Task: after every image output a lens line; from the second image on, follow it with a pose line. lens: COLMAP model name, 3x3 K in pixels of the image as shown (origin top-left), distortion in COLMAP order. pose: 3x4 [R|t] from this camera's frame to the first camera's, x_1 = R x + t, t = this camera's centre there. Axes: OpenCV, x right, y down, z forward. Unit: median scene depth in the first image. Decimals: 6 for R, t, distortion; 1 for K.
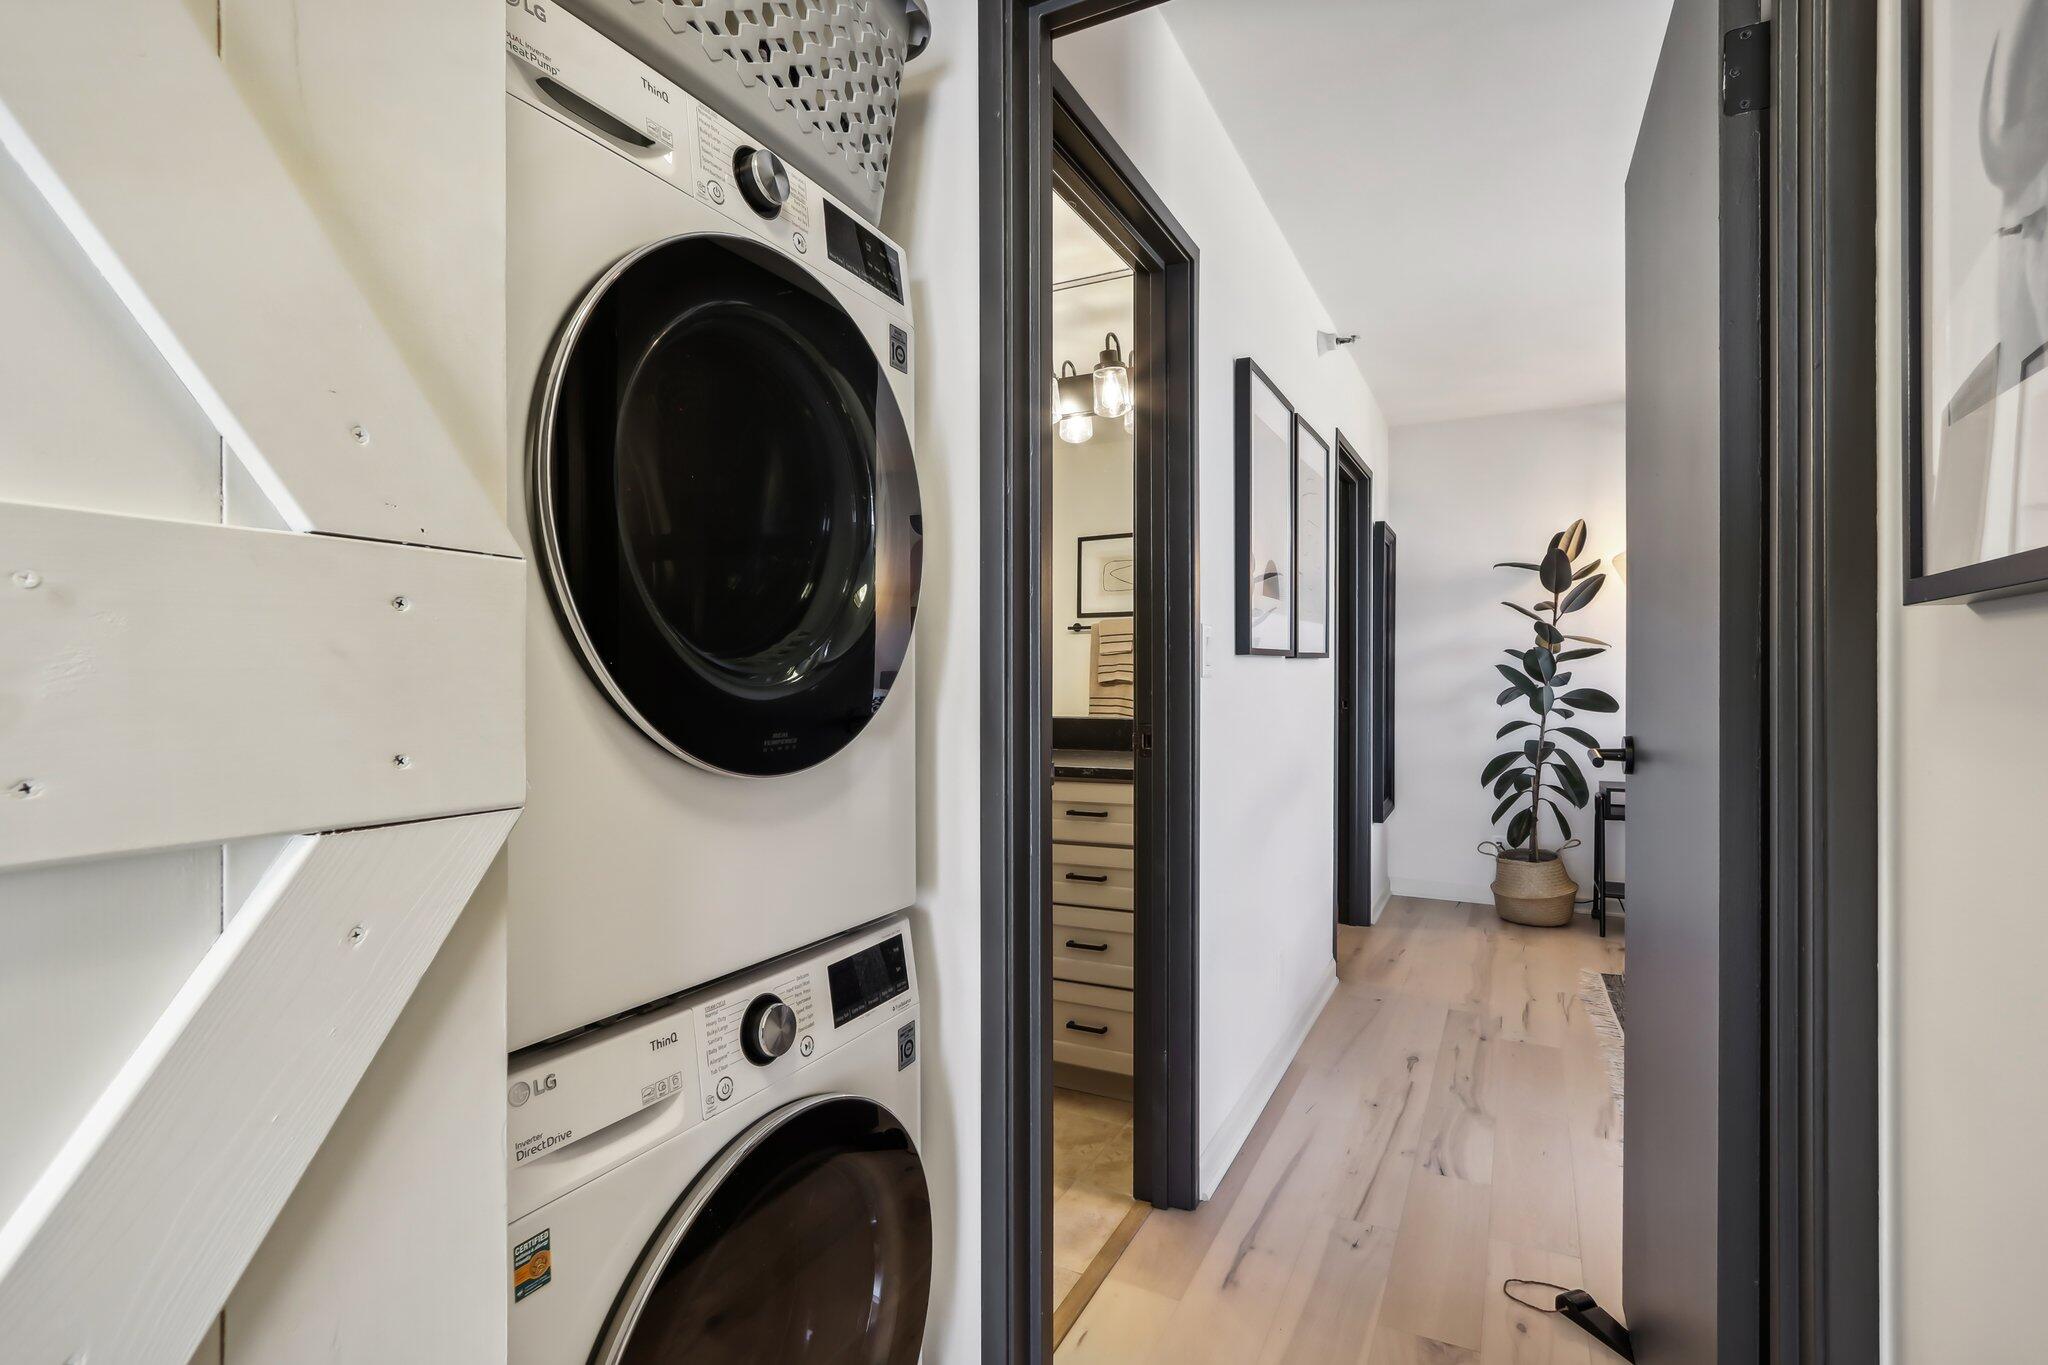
lens RADIAL K [[987.3, 0, 1023.6], [0, 987.3, 675.5], [0, 0, 1]] dist [-0.002160, -0.000626]
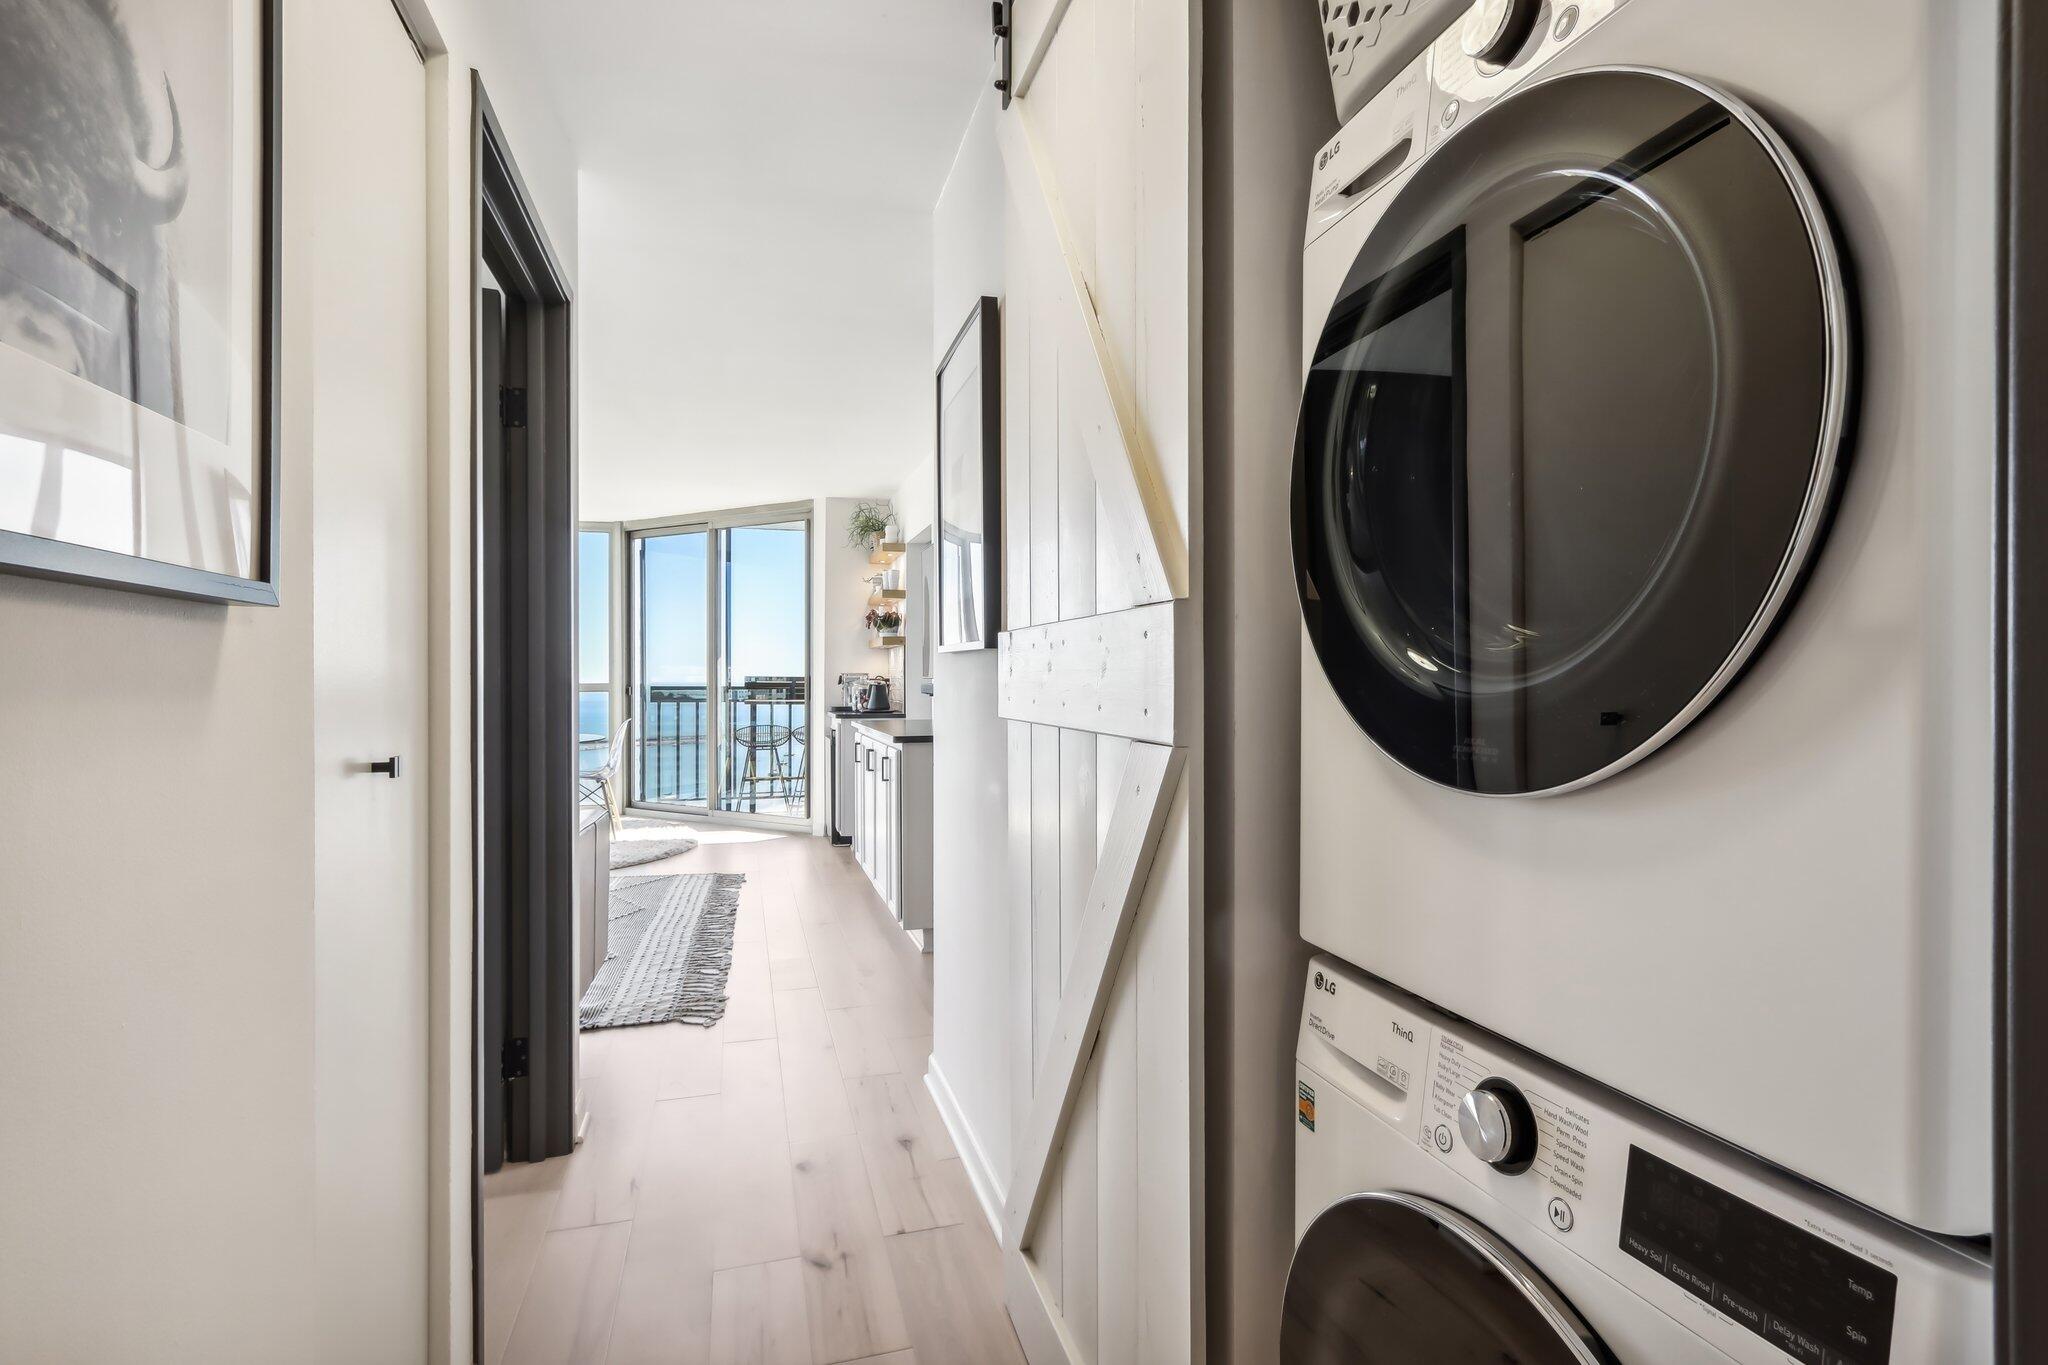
lens RADIAL K [[987.3, 0, 1024.2], [0, 987.3, 685.4], [0, 0, 1]] dist [-0.002160, -0.000626]
pose [[-0.728410, 0.012517, -0.685027, 0.584159], [0.004758, 0.999901, 0.013211, 0.005701], [0.685125, 0.006363, -0.728398, 1.440339]]
